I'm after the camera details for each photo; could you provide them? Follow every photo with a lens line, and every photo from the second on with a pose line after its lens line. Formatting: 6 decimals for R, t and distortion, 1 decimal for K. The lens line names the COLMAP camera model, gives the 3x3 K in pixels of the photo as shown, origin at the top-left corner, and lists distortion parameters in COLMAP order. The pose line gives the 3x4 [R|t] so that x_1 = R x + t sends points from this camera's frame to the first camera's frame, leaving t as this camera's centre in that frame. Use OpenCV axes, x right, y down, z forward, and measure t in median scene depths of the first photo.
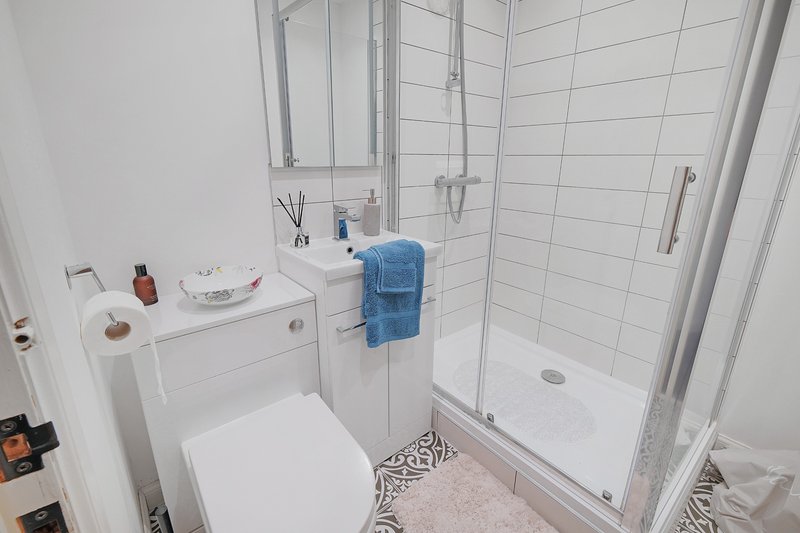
lens RADIAL K [[361.2, 0, 388.6], [0, 361.2, 263.3], [0, 0, 1]] dist [0.002008, 0.000235]
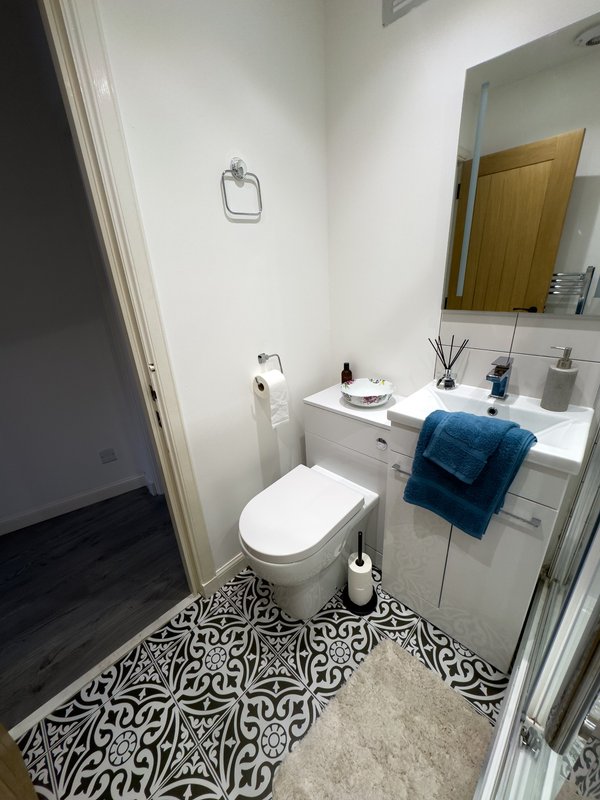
lens RADIAL K [[316.0, 0, 300.0], [0, 316.0, 400.0], [0, 0, 1]] dist [0.000699, 0.000055]
pose [[0.129363, 0.364175, -0.922302, 0.518698], [-0.228338, 0.916062, 0.329684, -0.204860], [0.964949, 0.167947, 0.201659, 0.399672]]
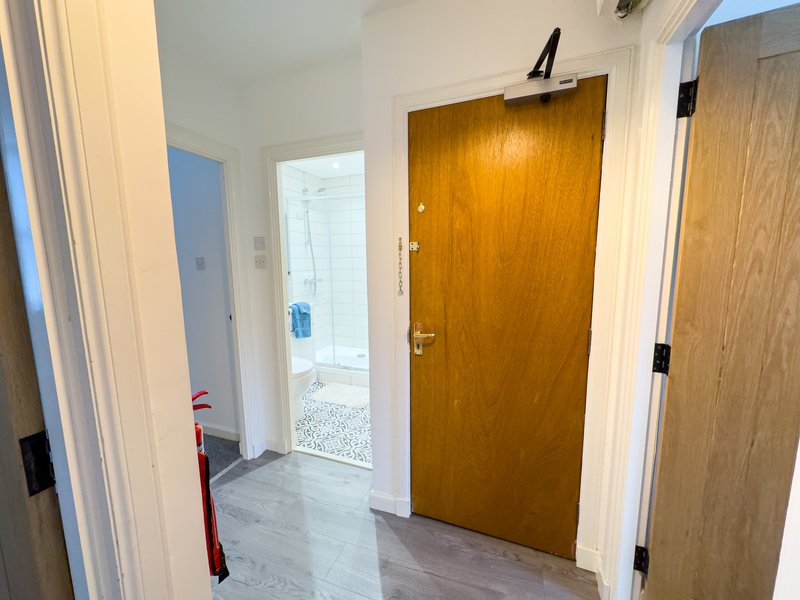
lens RADIAL K [[316.0, 0, 400.0], [0, 316.0, 300.0], [0, 0, 1]] dist [0.000699, 0.000055]
pose [[0.858665, -0.083500, 0.505689, -0.490650], [0.158517, 0.981531, -0.107091, 0.271769], [-0.487408, 0.172116, 0.856043, -1.343262]]
